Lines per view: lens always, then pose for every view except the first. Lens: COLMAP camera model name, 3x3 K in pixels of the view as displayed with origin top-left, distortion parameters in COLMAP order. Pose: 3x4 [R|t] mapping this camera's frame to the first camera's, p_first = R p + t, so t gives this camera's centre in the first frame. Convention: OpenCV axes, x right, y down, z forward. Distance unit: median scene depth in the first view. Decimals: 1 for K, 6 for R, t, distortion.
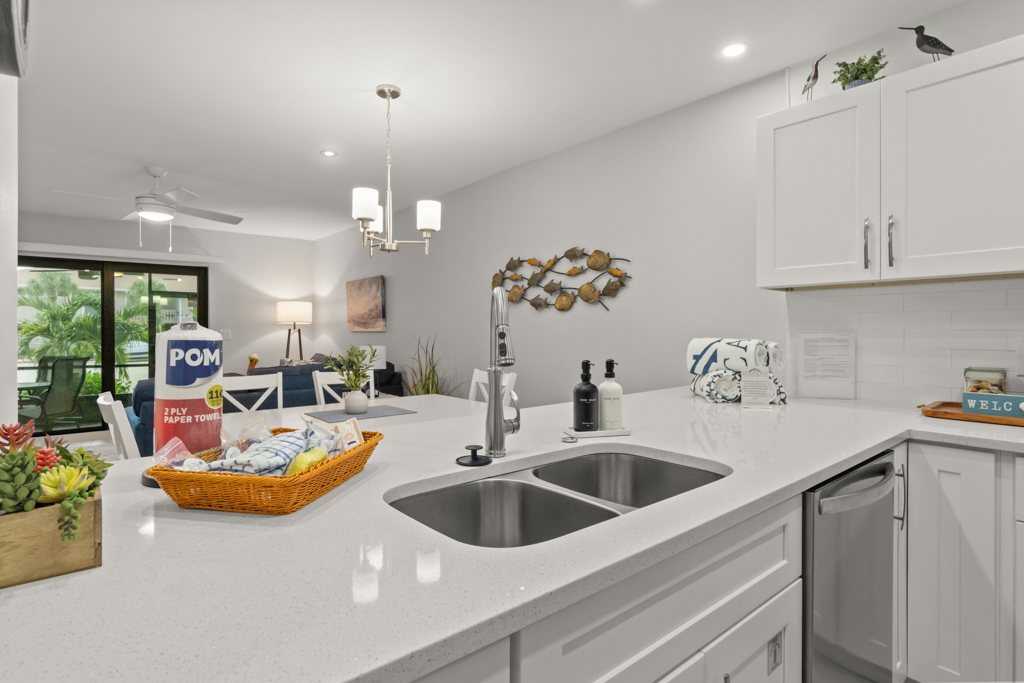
lens RADIAL K [[510.3, 0, 494.8], [0, 510.3, 329.2], [0, 0, 1]] dist [-0.023013, 0.013271]
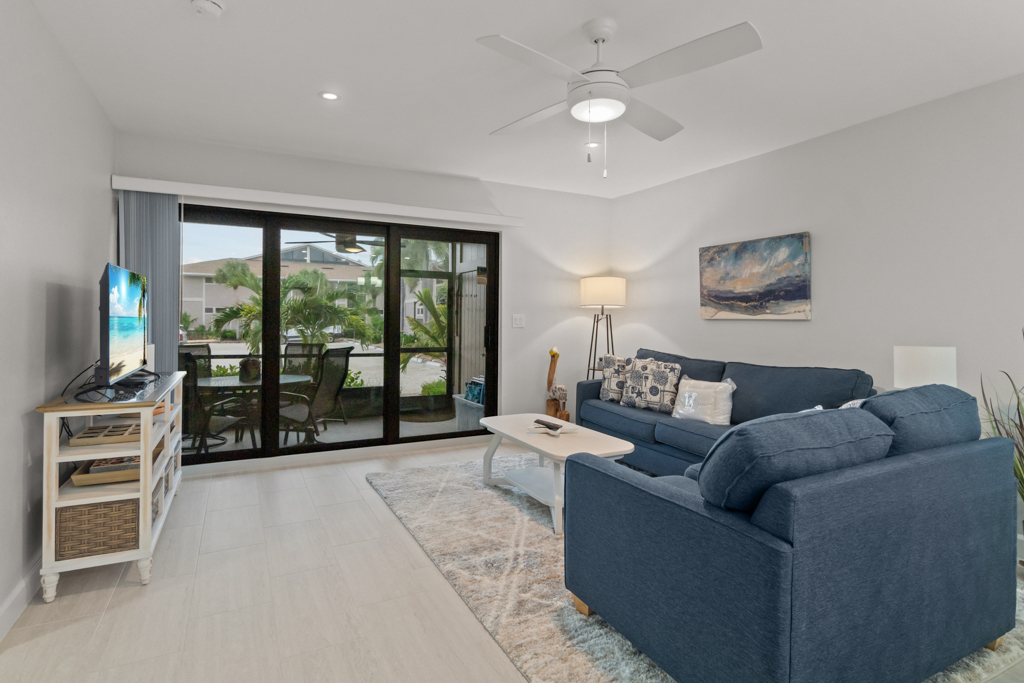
lens RADIAL K [[502.3, 0, 493.6], [0, 502.3, 318.5], [0, 0, 1]] dist [0.013942, 0.000289]
pose [[0.973655, 0.013024, -0.227654, -0.739119], [-0.012395, 0.999914, 0.004193, 0.007634], [0.227689, -0.001261, 0.973733, 0.481940]]
